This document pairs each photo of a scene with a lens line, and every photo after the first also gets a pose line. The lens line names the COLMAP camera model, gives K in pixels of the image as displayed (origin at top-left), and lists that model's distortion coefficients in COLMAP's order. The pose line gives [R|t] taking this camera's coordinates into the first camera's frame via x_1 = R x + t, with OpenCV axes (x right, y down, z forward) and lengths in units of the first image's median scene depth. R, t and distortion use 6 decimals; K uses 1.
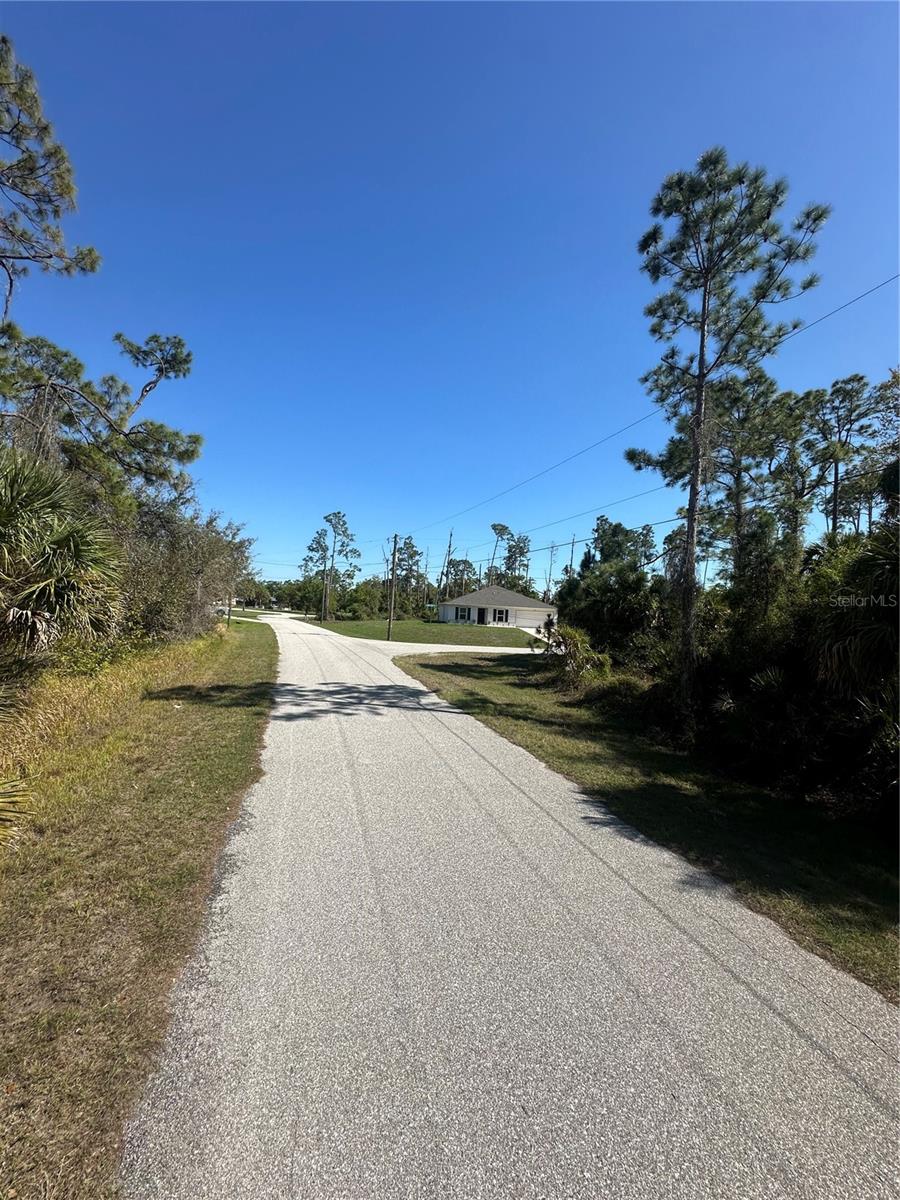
lens RADIAL K [[475.2, 0, 453.3], [0, 475.2, 603.2], [0, 0, 1]] dist [-0.006642, 0.001157]
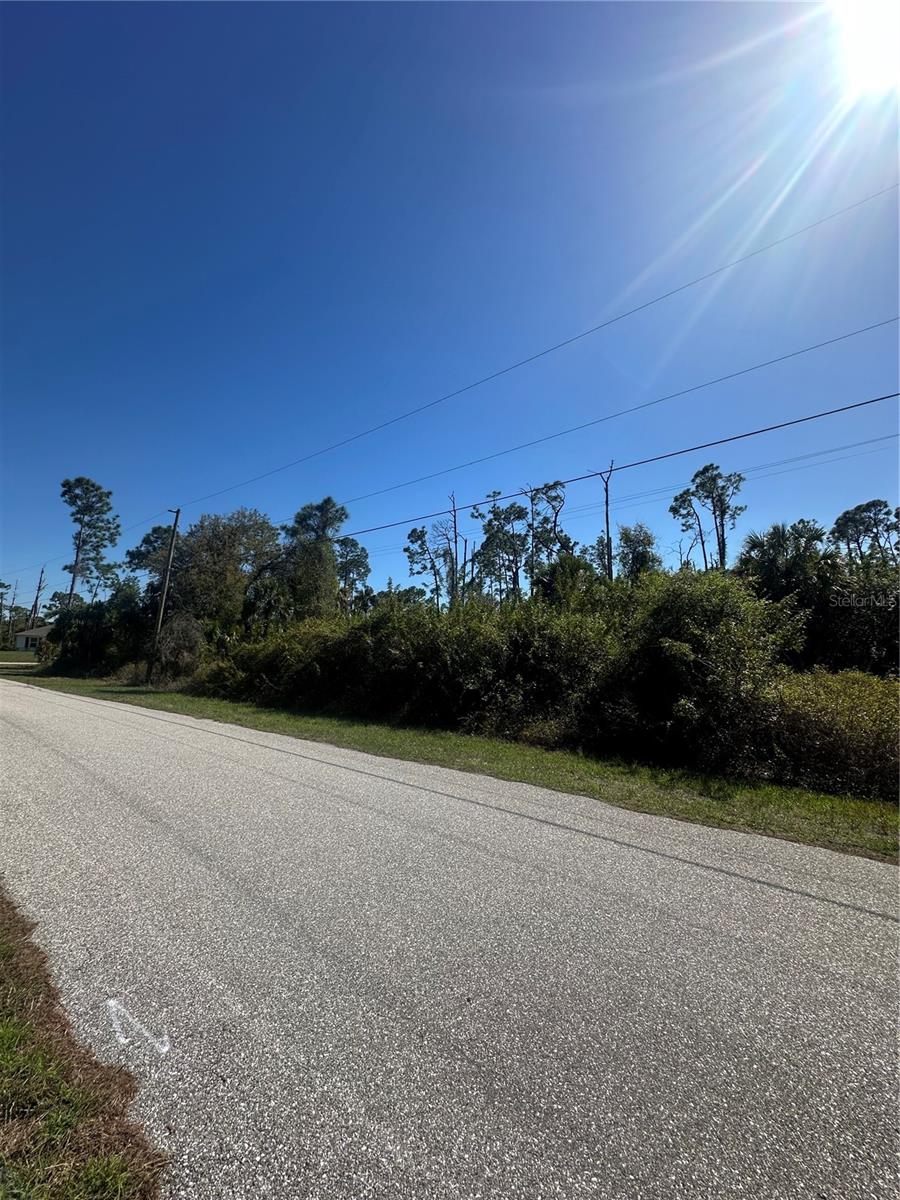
lens RADIAL K [[475.2, 0, 450.4], [0, 475.2, 603.6], [0, 0, 1]] dist [-0.006642, 0.001157]
pose [[0.800522, 0.037712, 0.598115, 0.099323], [0.007456, 0.997314, -0.072861, 0.012759], [-0.599257, 0.062786, 0.798091, -0.411608]]
